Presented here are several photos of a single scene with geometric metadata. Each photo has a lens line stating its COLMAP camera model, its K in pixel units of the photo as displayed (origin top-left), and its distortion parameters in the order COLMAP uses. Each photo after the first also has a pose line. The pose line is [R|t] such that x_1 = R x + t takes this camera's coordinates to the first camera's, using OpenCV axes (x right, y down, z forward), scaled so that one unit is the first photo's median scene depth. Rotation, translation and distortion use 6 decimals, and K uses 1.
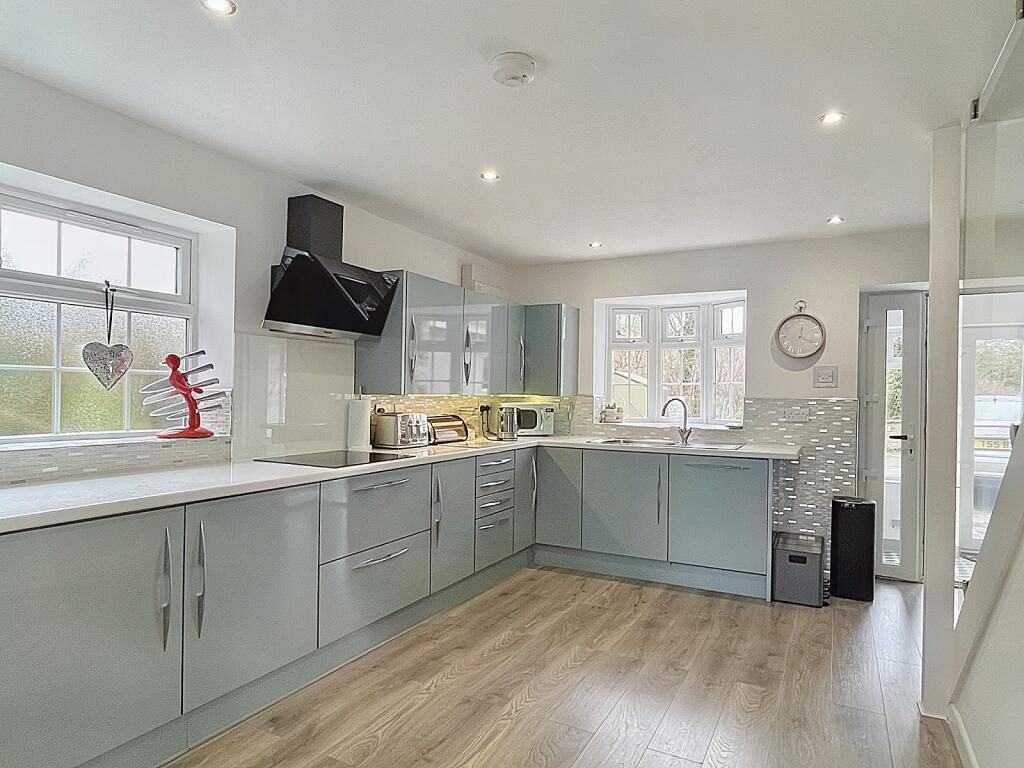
lens RADIAL K [[613.7, 0, 513.7], [0, 613.7, 390.5], [0, 0, 1]] dist [-0.001078, -0.000152]
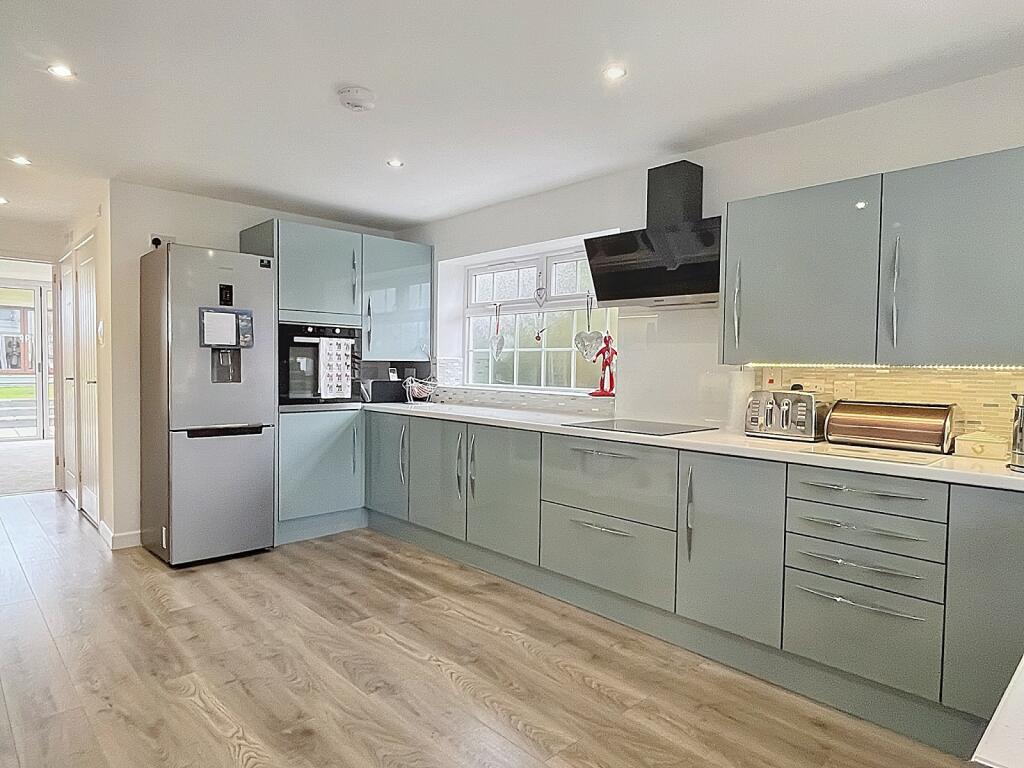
lens RADIAL K [[613.7, 0, 513.5], [0, 613.7, 383.4], [0, 0, 1]] dist [-0.001078, -0.000152]
pose [[-0.320525, 0.010760, -0.947179, 0.736116], [-0.014834, 0.999756, 0.016377, 0.026962], [0.947124, 0.019299, -0.320287, 1.136073]]
